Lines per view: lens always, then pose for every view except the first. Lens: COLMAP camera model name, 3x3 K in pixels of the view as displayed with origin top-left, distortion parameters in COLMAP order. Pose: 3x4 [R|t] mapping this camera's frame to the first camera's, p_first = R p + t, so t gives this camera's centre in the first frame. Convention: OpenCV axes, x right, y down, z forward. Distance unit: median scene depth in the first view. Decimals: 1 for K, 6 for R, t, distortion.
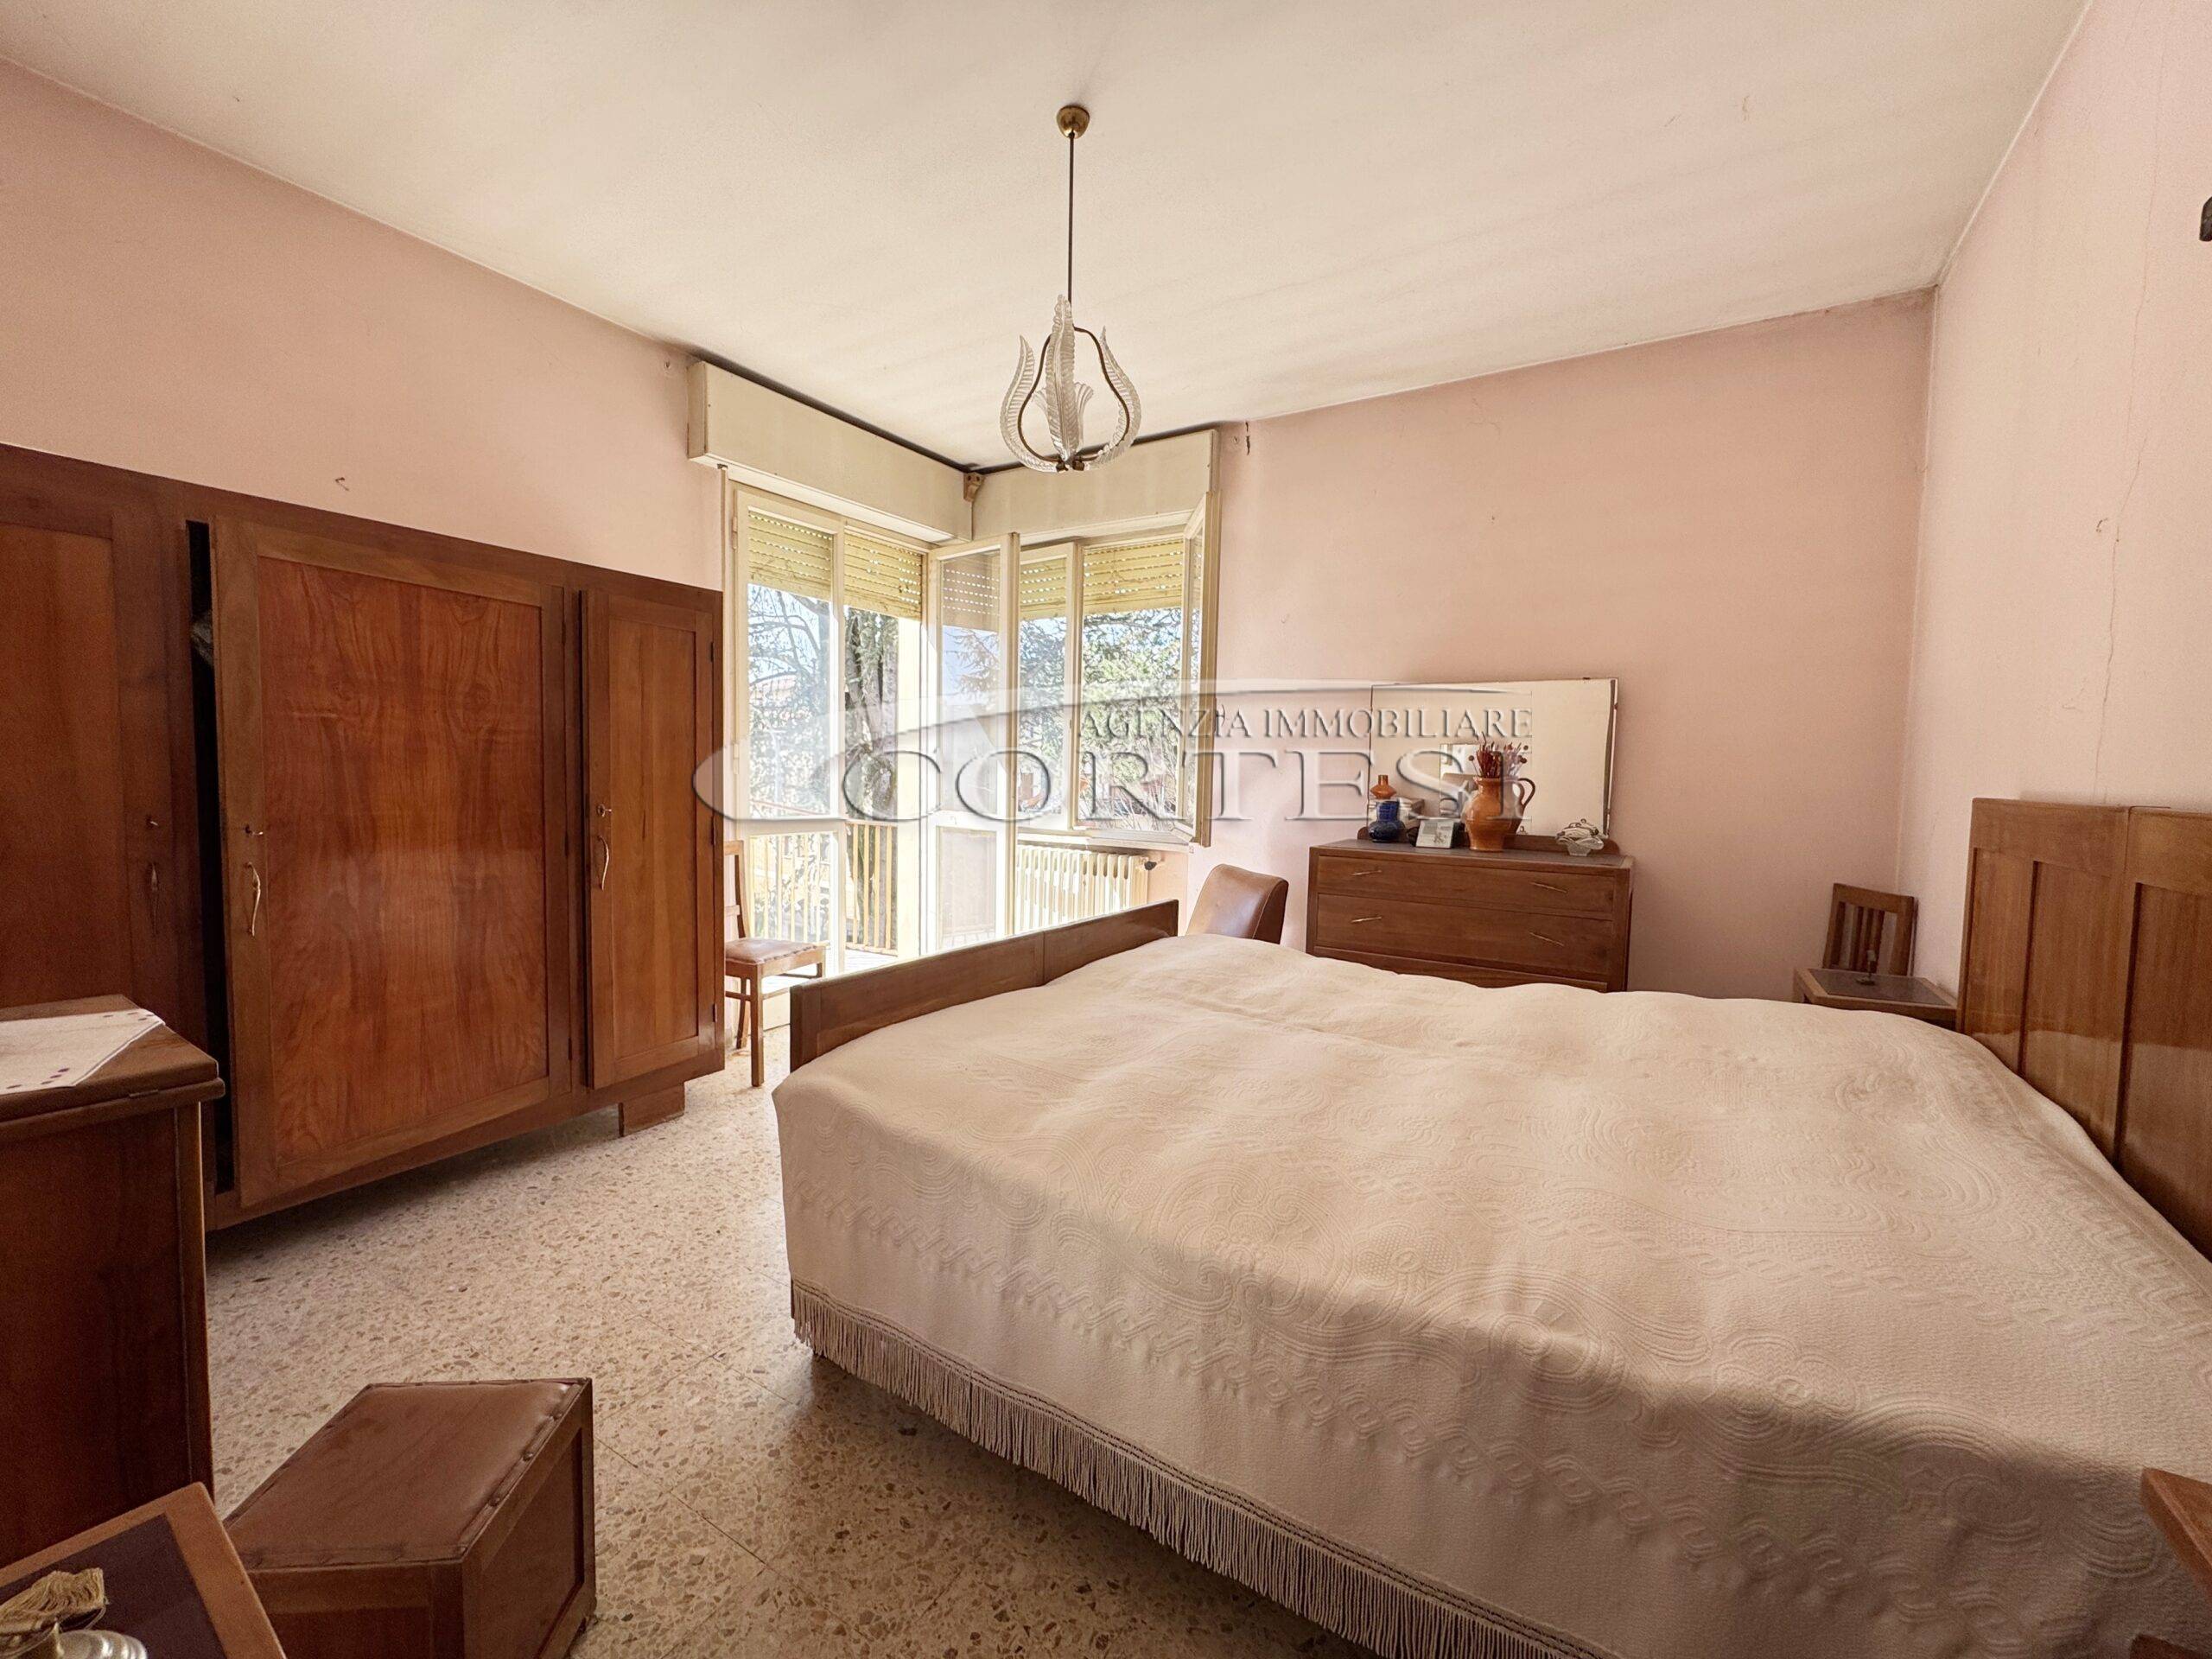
lens RADIAL K [[893.9, 0, 1131.5], [0, 893.9, 831.8], [0, 0, 1]] dist [-0.004978, 0.000186]
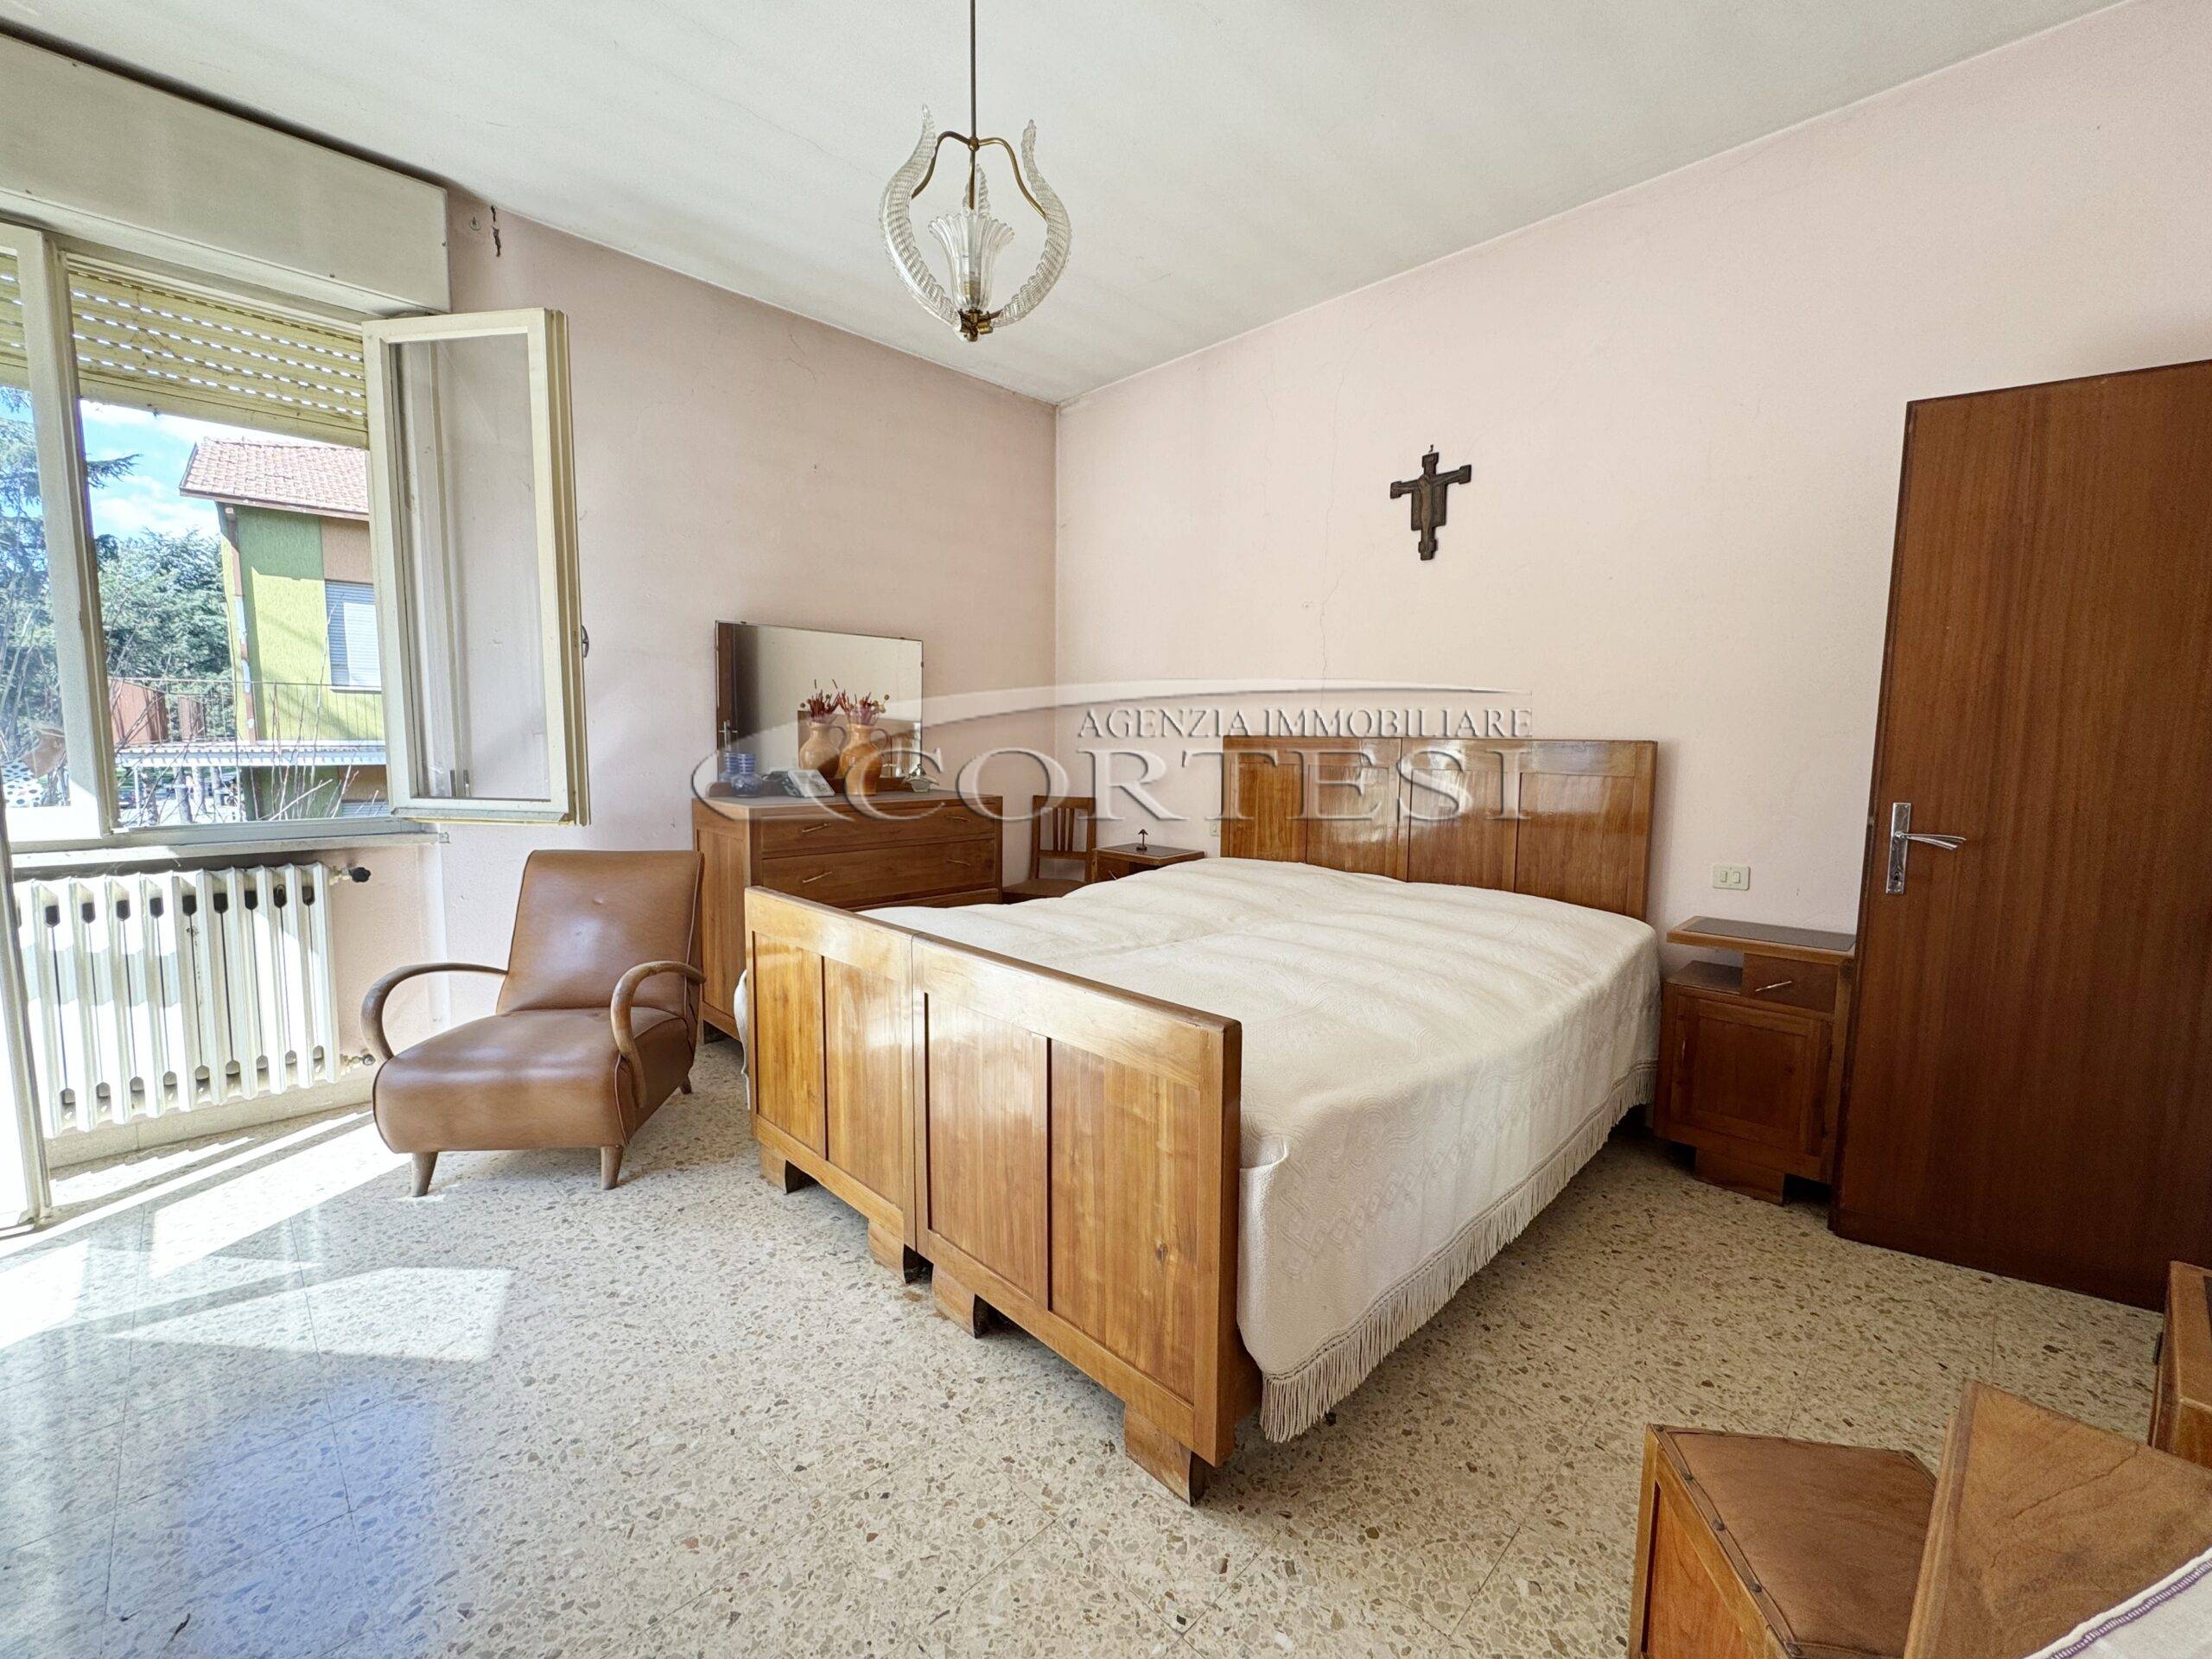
lens RADIAL K [[893.9, 0, 1099.3], [0, 893.9, 821.4], [0, 0, 1]] dist [-0.004978, 0.000186]
pose [[0.254781, -0.113228, 0.960347, -0.848831], [0.062374, 0.992977, 0.100527, -0.053647], [-0.964985, 0.034288, 0.260054, 0.710238]]
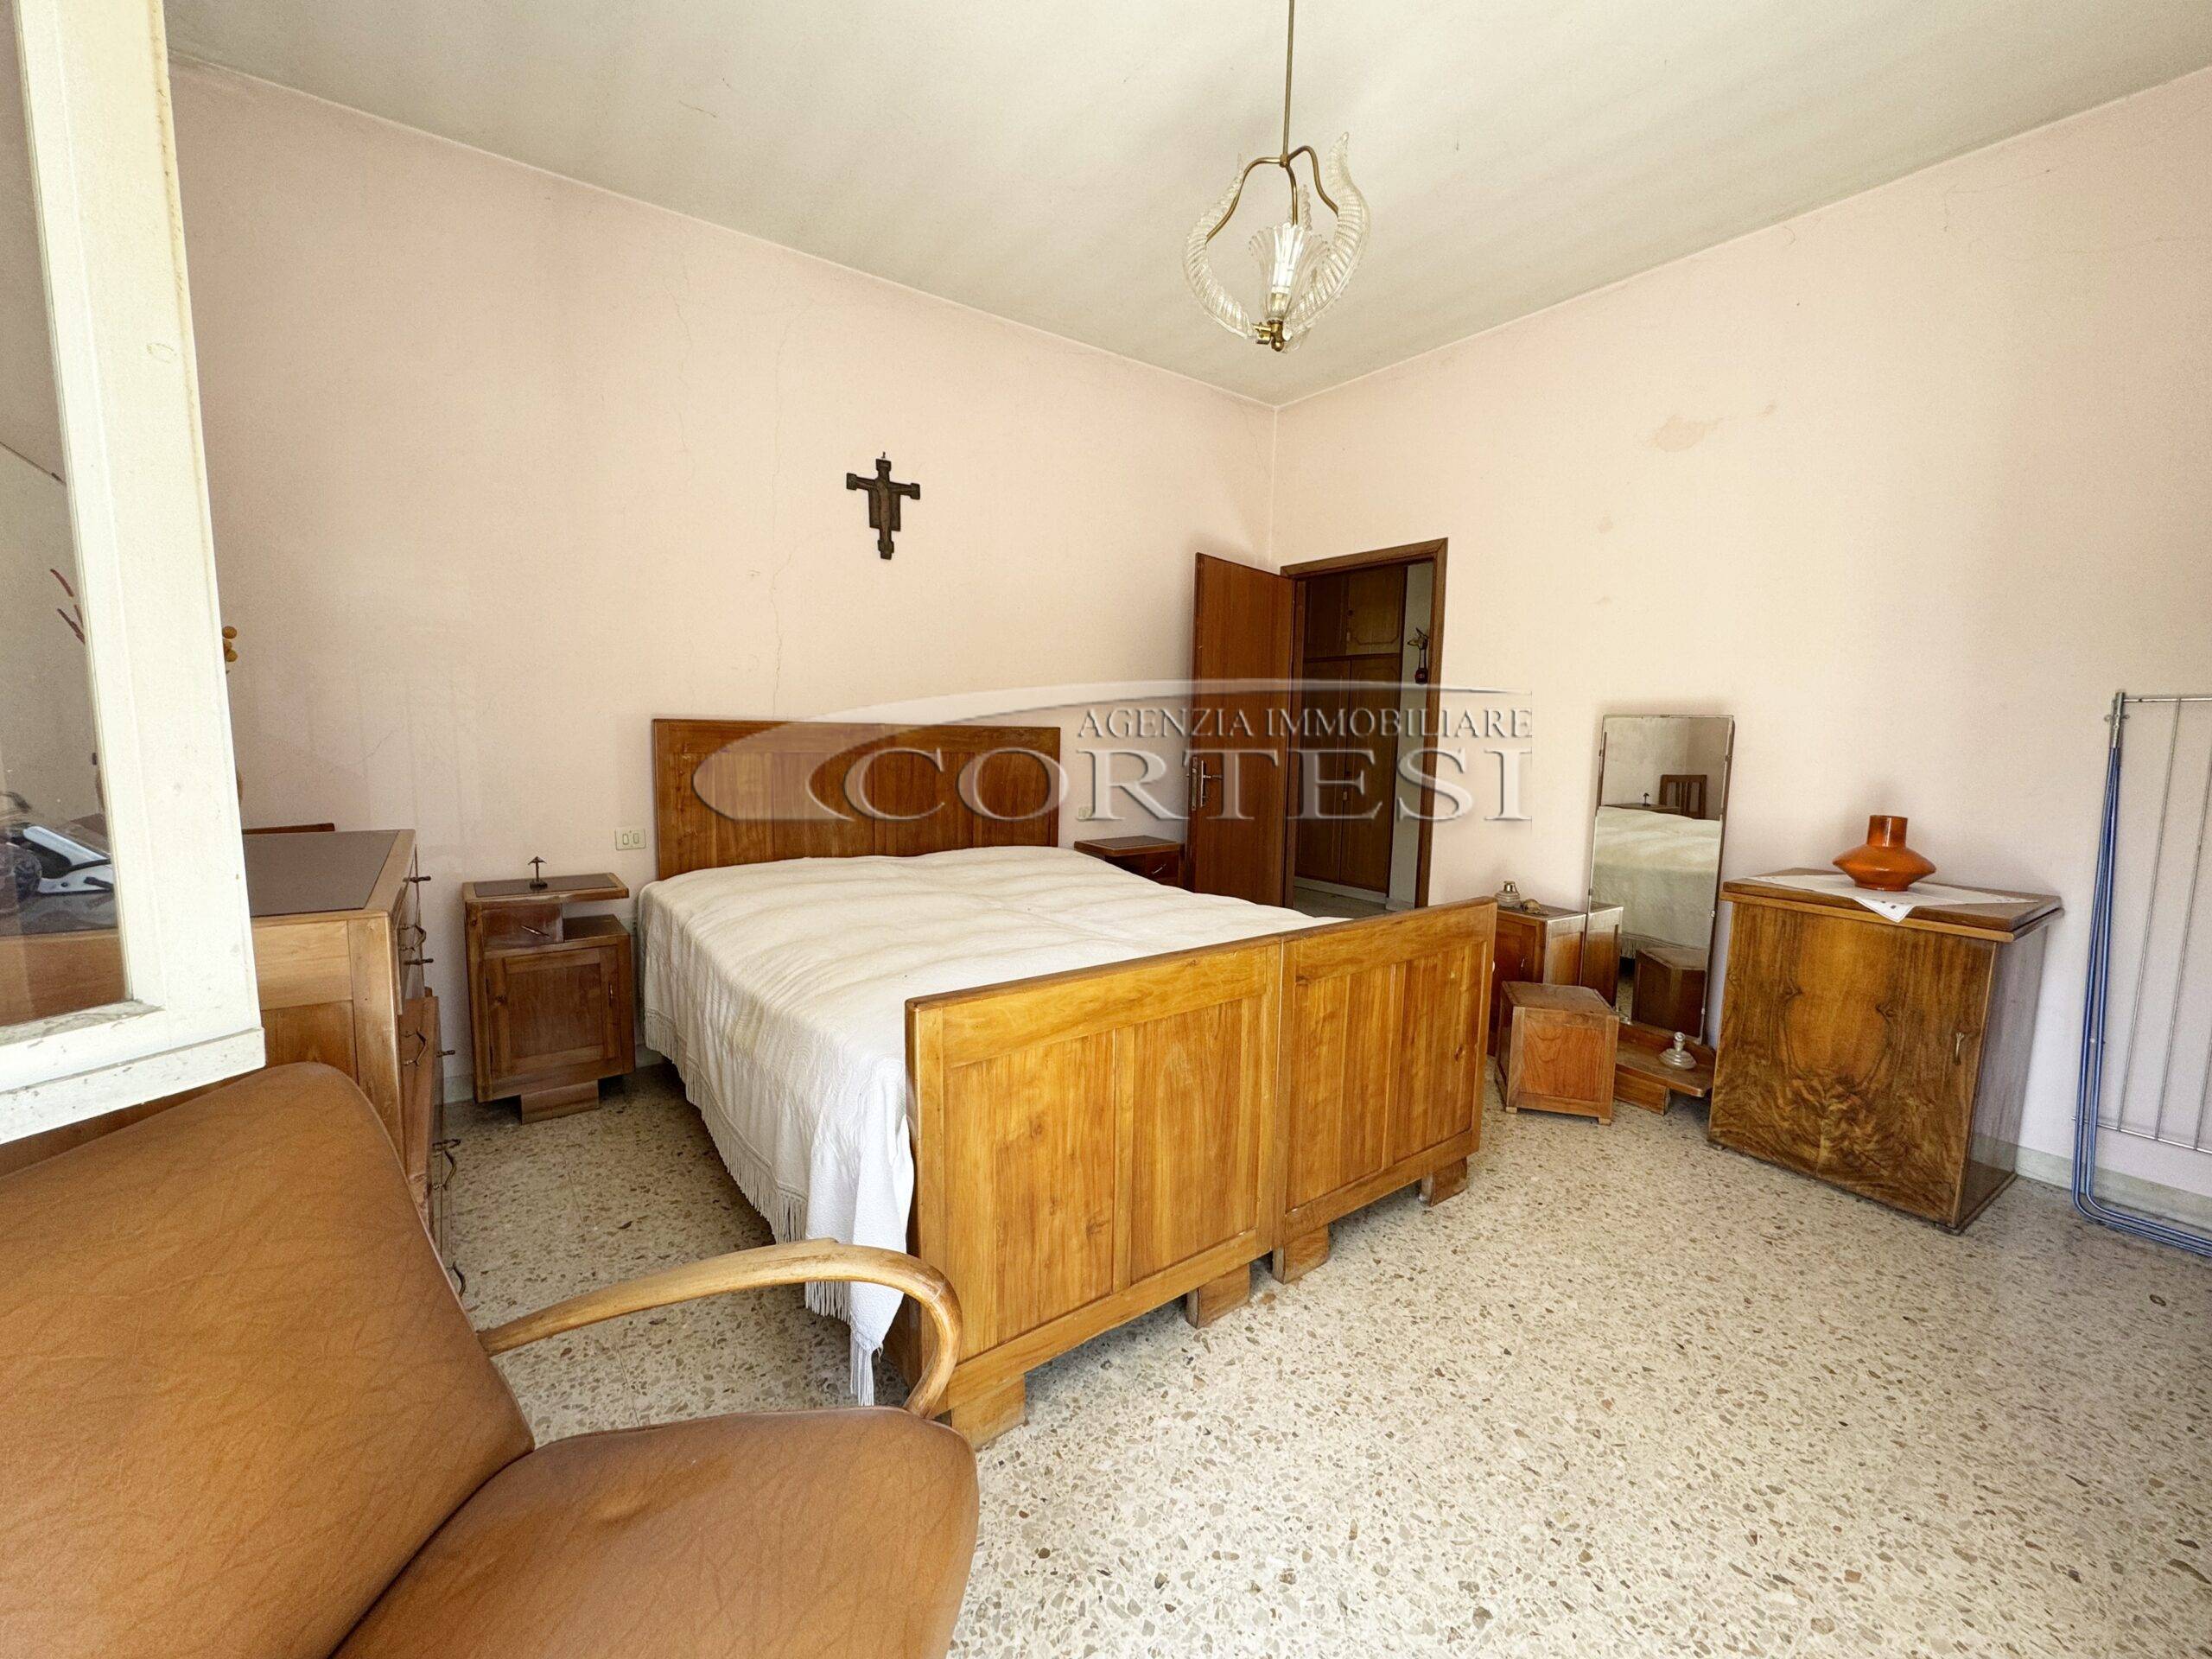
lens RADIAL K [[893.9, 0, 1097.6], [0, 893.9, 817.4], [0, 0, 1]] dist [-0.004978, 0.000186]
pose [[-0.914215, -0.081660, 0.396917, -0.281563], [-0.012256, 0.984609, 0.174339, -0.126042], [-0.405045, 0.154519, -0.901145, 1.874125]]
